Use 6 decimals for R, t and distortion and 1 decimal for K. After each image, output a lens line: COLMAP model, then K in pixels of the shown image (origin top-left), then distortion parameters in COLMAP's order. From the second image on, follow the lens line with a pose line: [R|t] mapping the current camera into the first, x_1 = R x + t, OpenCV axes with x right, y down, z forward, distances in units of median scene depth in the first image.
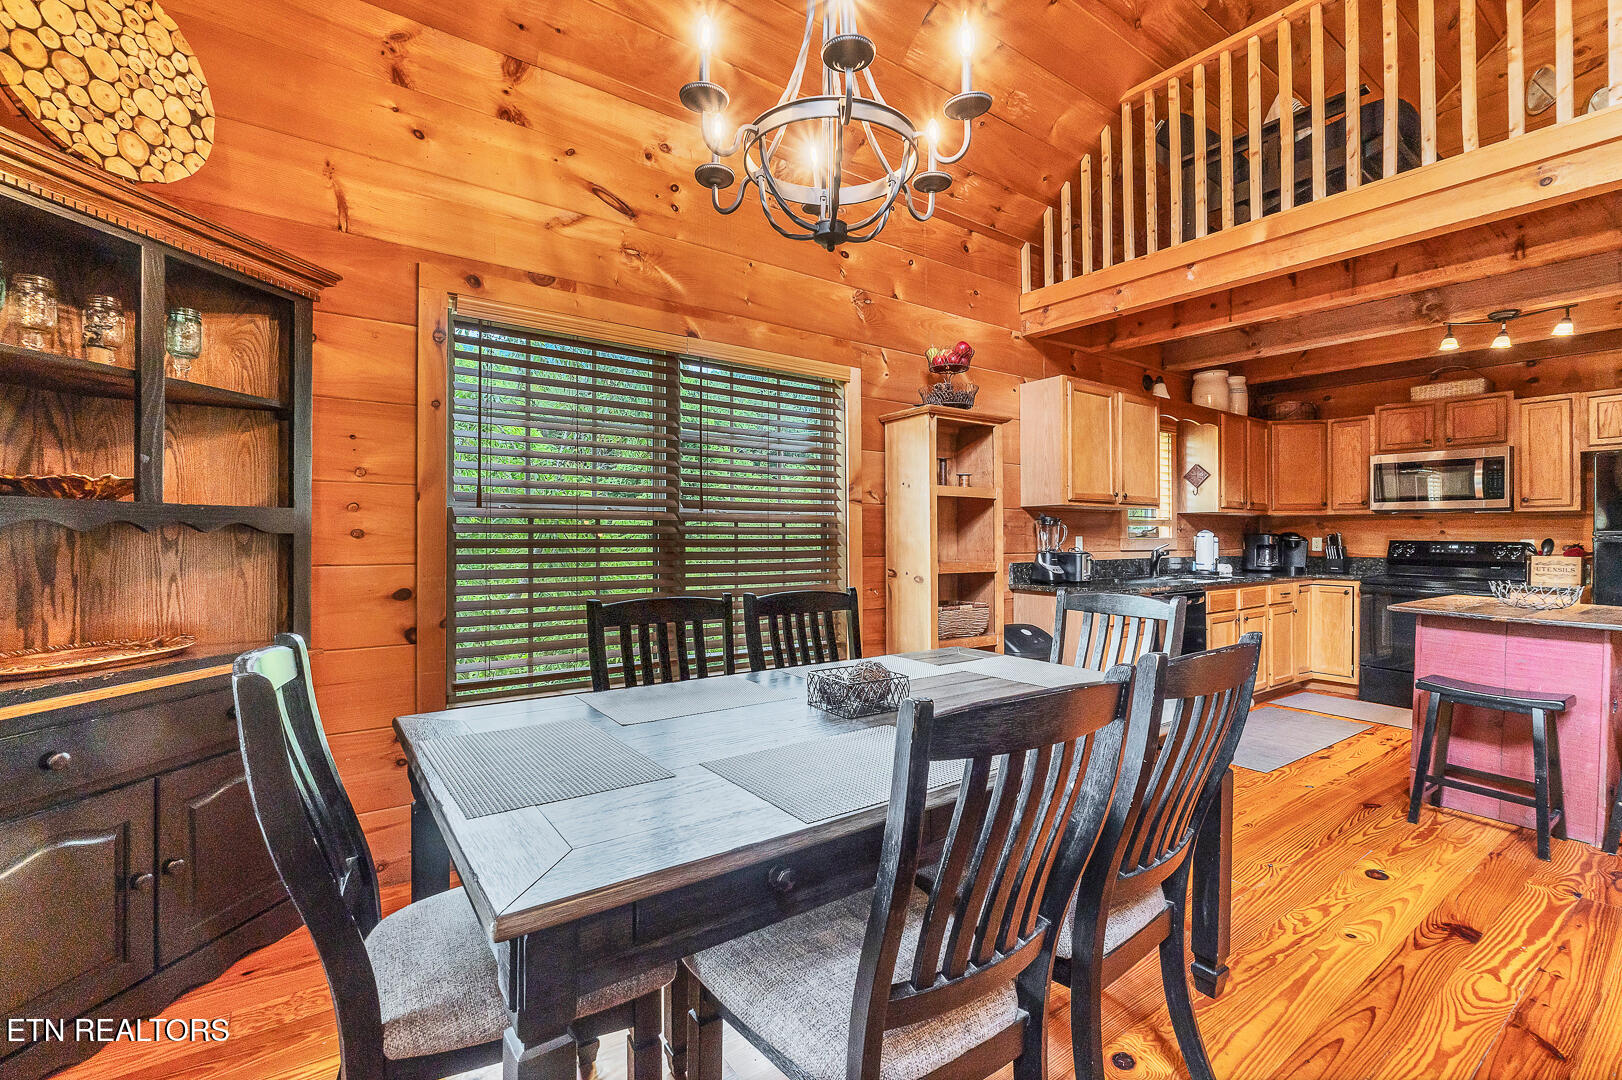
lens RADIAL K [[708.7, 0, 807.6], [0, 708.7, 524.3], [0, 0, 1]] dist [-0.001339, 0.000186]
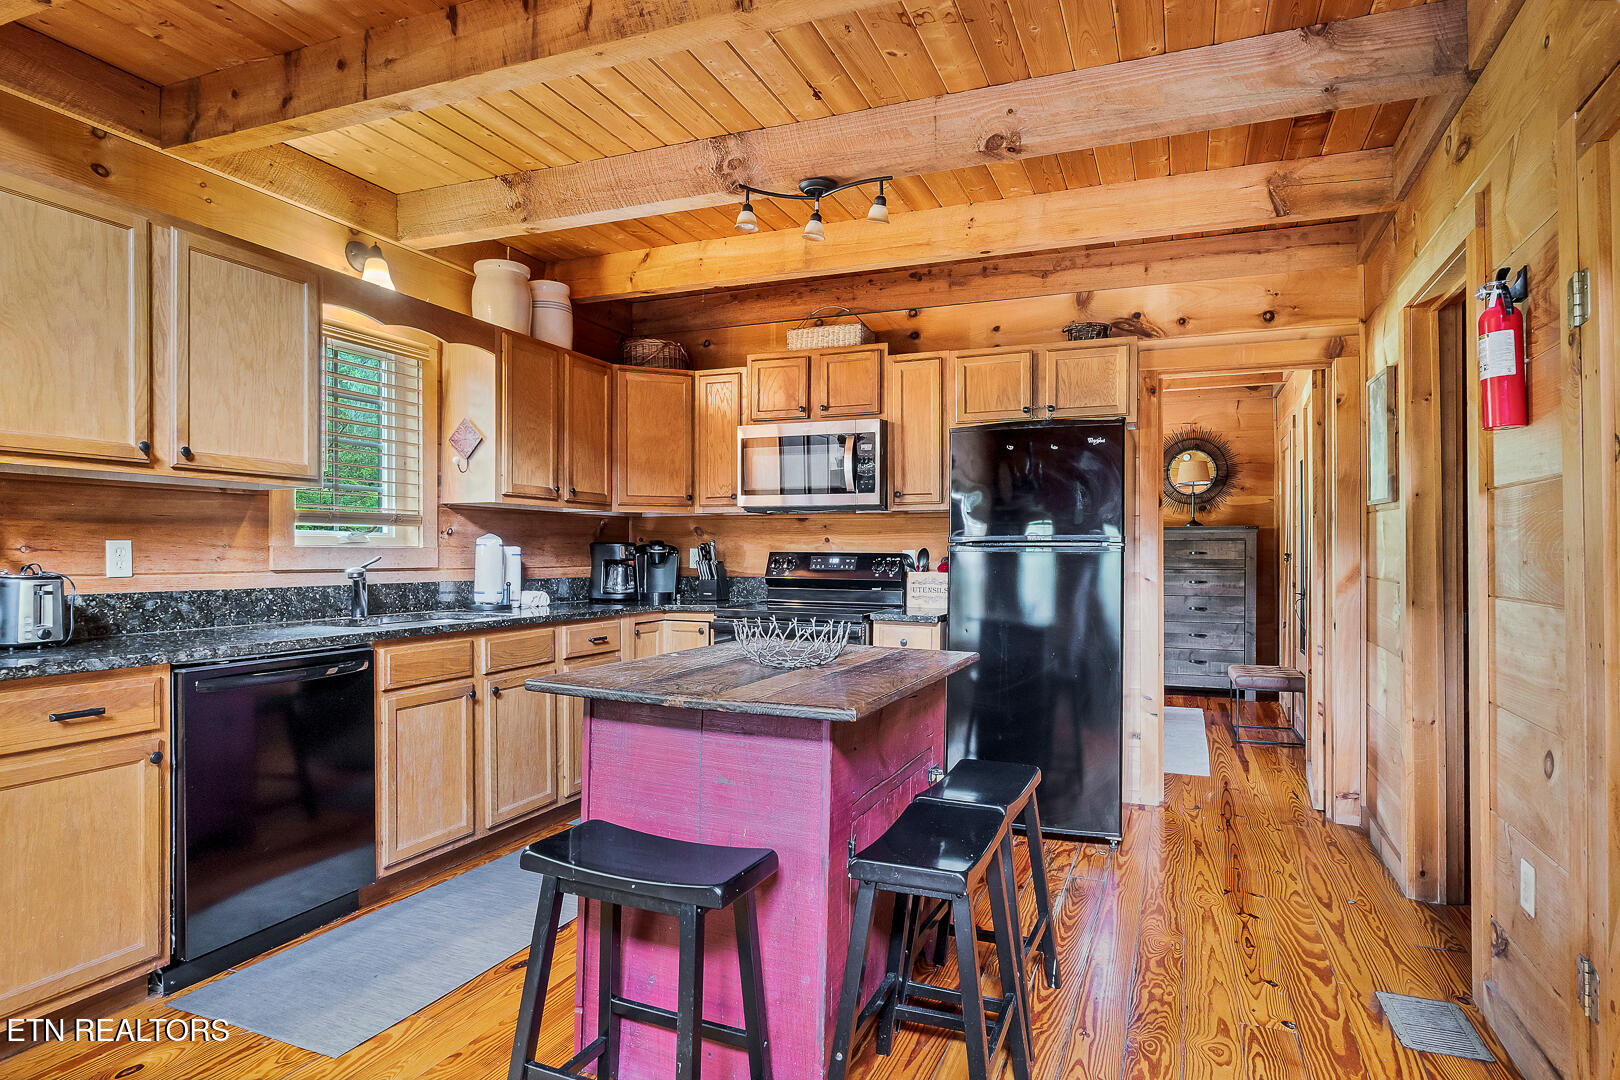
lens RADIAL K [[898.5, 0, 810.0], [0, 898.5, 540.0], [0, 0, 1]] dist [0.002195, 0.000329]
pose [[0.850185, 0.006757, 0.526441, 0.403552], [-0.007212, 0.999973, -0.001189, 0.012146], [-0.526435, -0.002786, 0.850211, 0.235640]]
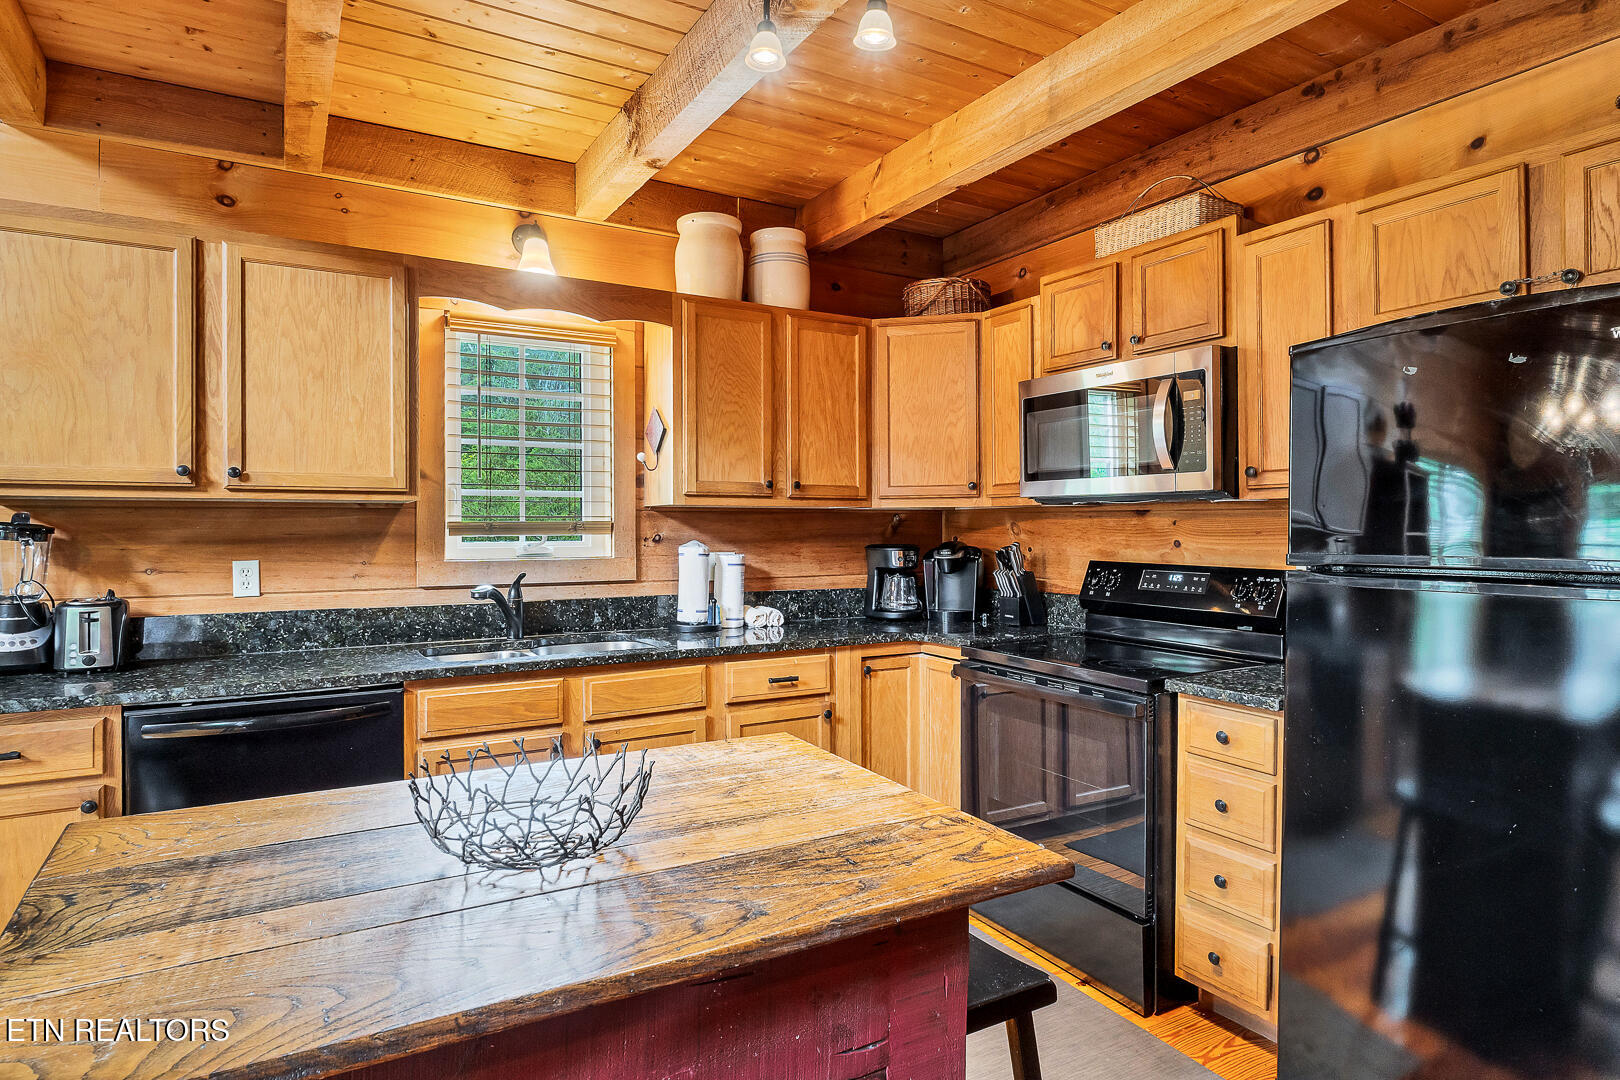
lens RADIAL K [[896.9, 0, 798.8], [0, 896.9, 521.8], [0, 0, 1]] dist [-0.001204, -0.000775]
pose [[0.995002, -0.006191, -0.099661, 0.709996], [0.006936, 0.999950, 0.007136, -0.009392], [0.099612, -0.007792, 0.994996, 0.393311]]
